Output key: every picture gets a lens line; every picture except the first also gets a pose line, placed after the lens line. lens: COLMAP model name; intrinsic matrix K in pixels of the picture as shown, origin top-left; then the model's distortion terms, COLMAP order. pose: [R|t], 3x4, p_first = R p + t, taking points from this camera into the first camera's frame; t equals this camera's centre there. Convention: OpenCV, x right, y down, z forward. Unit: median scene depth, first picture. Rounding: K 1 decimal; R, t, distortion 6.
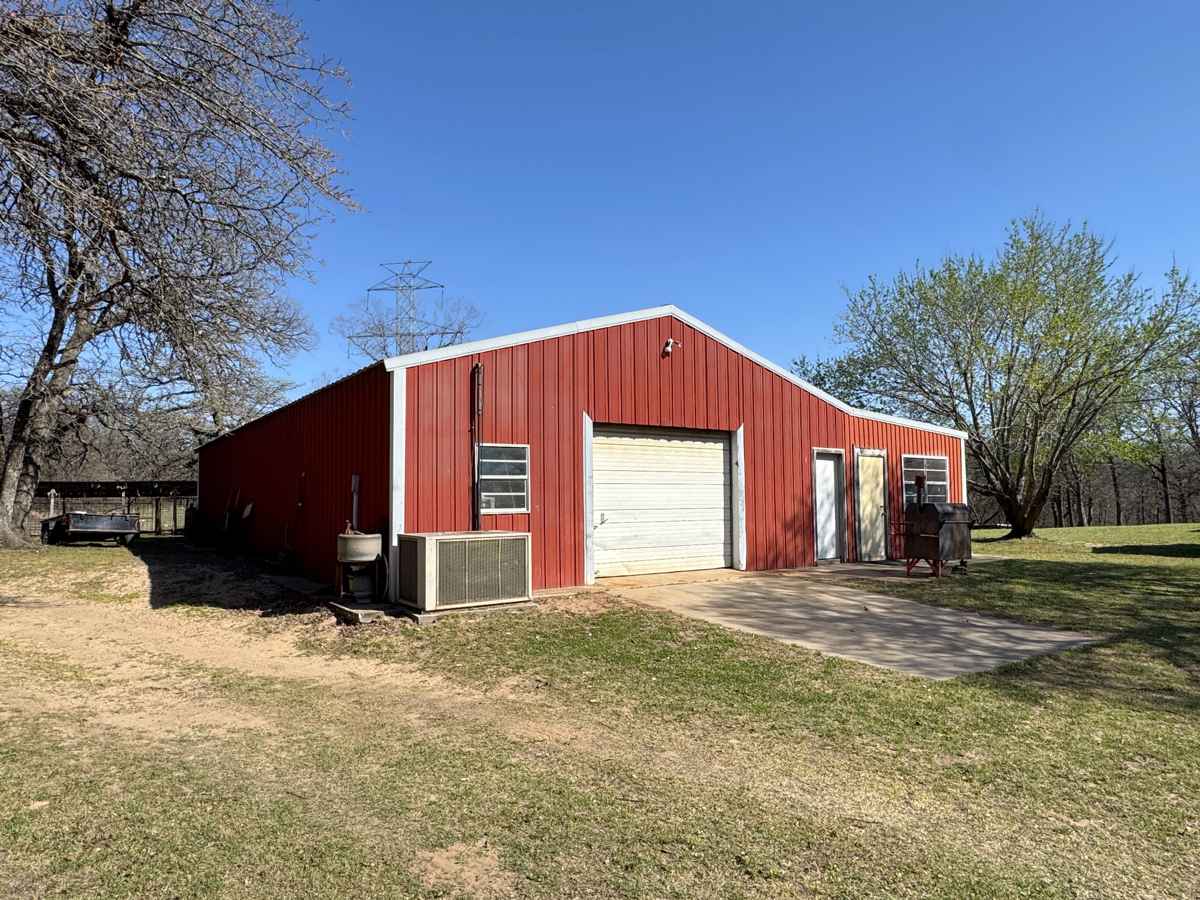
lens RADIAL K [[804.0, 0, 599.0], [0, 804.0, 448.5], [0, 0, 1]] dist [0.038999, 0.000391]
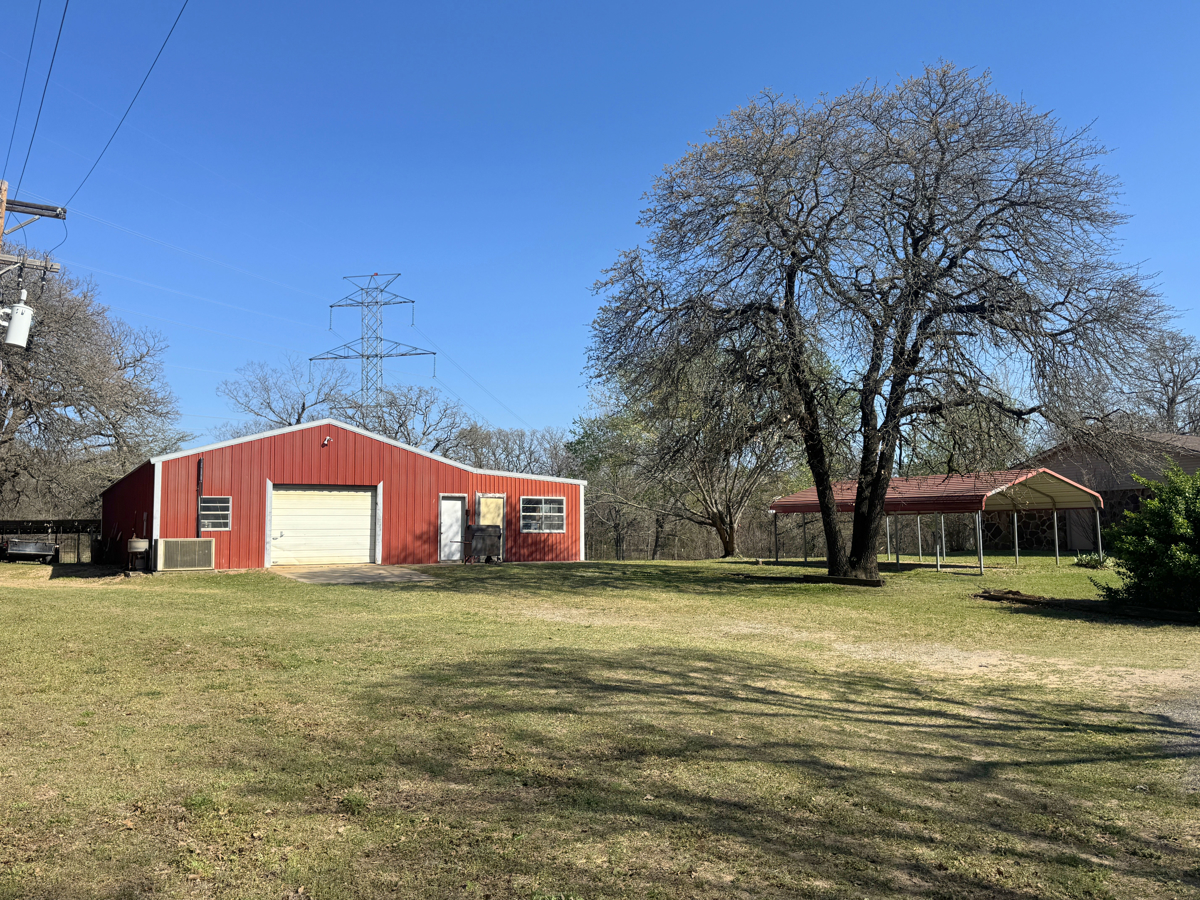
lens RADIAL K [[941.9, 0, 600.9], [0, 941.9, 453.0], [0, 0, 1]] dist [-0.003073, -0.009128]
pose [[0.999880, -0.011414, -0.010462, 0.691219], [0.011113, 0.999534, -0.028413, -0.028856], [0.010781, 0.028293, 0.999542, -1.076254]]
